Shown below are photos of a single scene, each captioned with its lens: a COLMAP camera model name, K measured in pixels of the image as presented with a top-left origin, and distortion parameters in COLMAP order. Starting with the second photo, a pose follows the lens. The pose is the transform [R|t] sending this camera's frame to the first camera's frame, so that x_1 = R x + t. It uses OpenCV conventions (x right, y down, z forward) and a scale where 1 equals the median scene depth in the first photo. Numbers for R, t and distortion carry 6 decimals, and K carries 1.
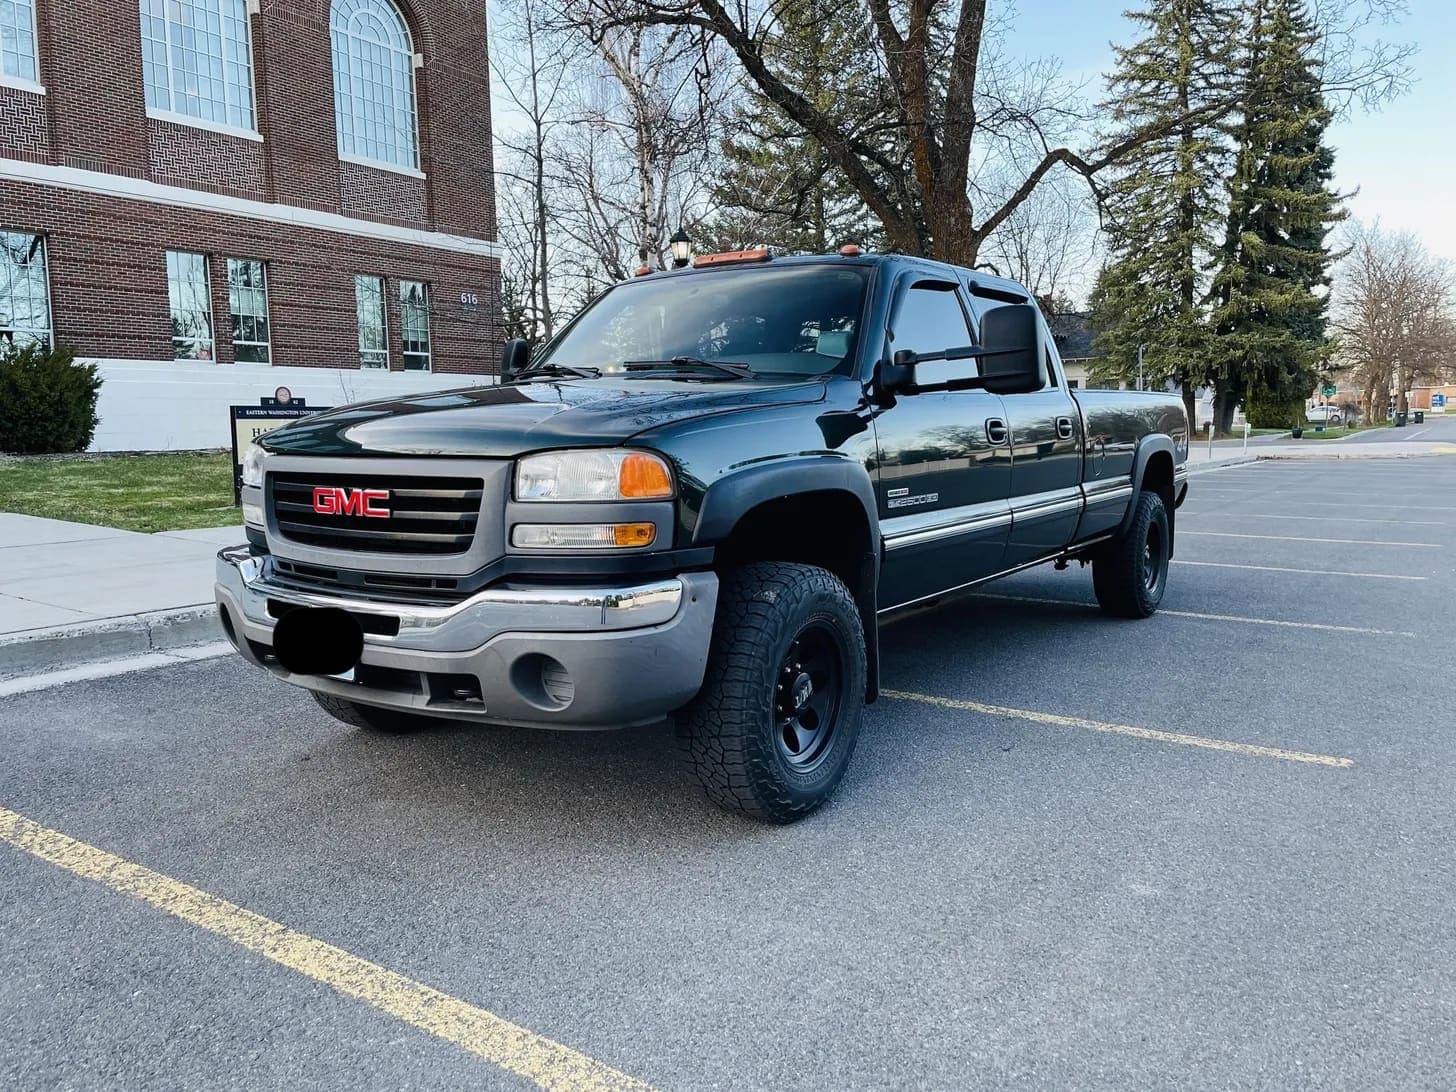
lens RADIAL K [[1106.7, 0, 730.6], [0, 1106.7, 545.7], [0, 0, 1]] dist [0.068310, -0.079679]
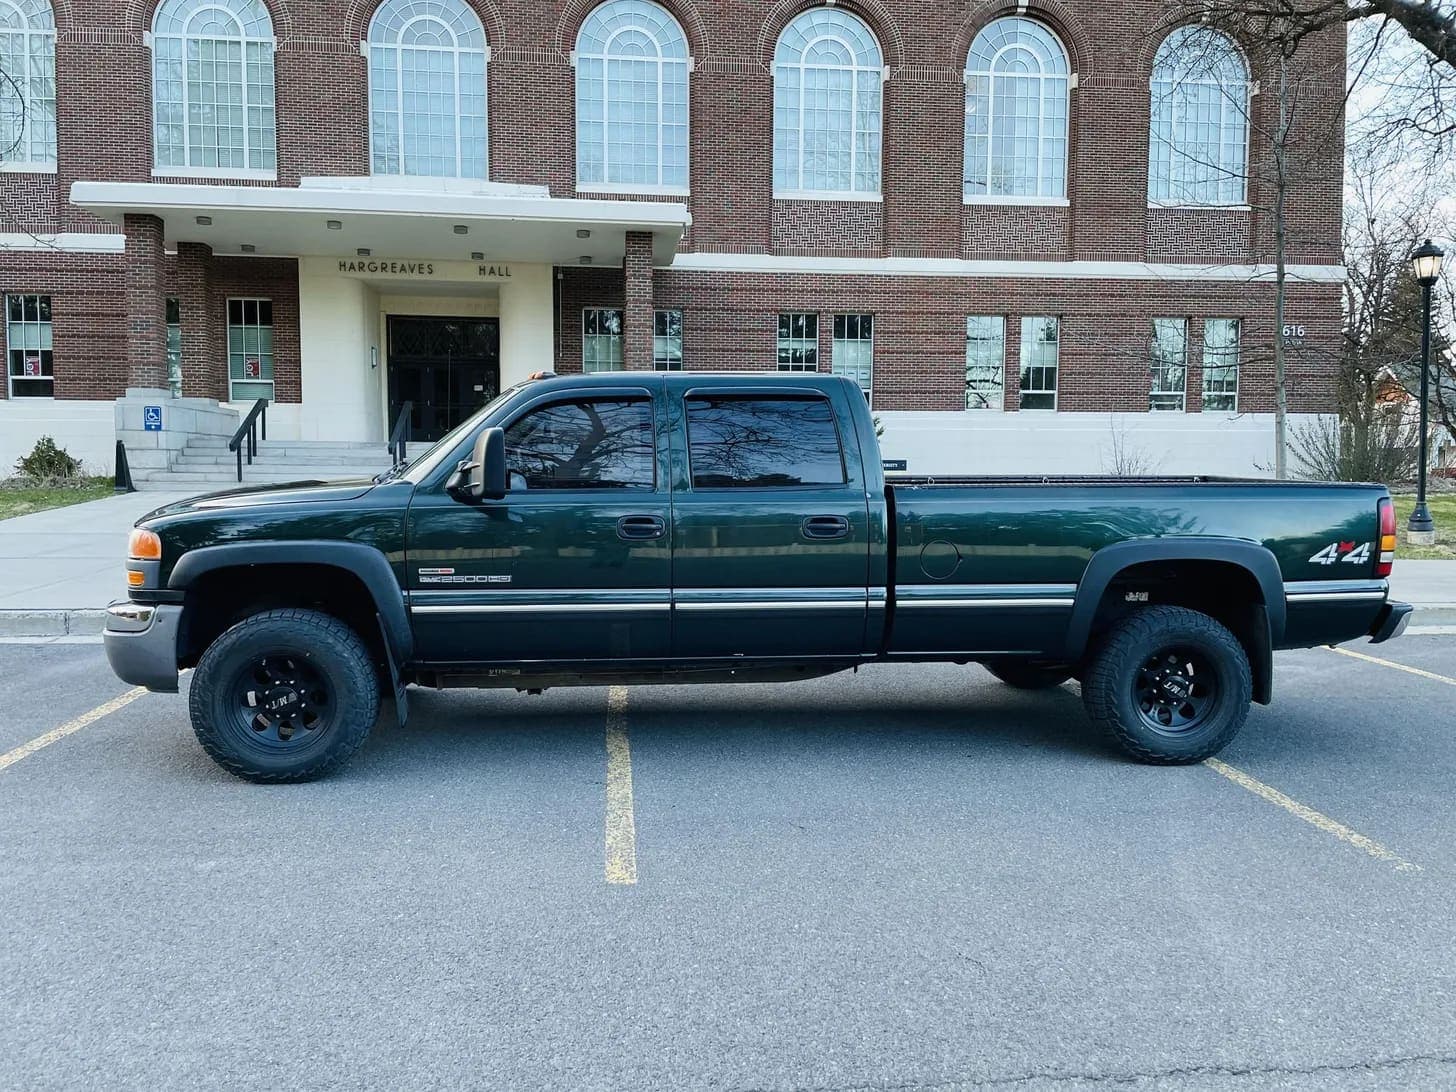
lens RADIAL K [[1106.7, 0, 716.2], [0, 1106.7, 544.3], [0, 0, 1]] dist [0.068310, -0.079679]
pose [[0.644732, 0.075033, -0.760717, 0.226584], [-0.095969, 0.995242, 0.016829, -0.022326], [0.758360, 0.062155, 0.648865, 0.067872]]
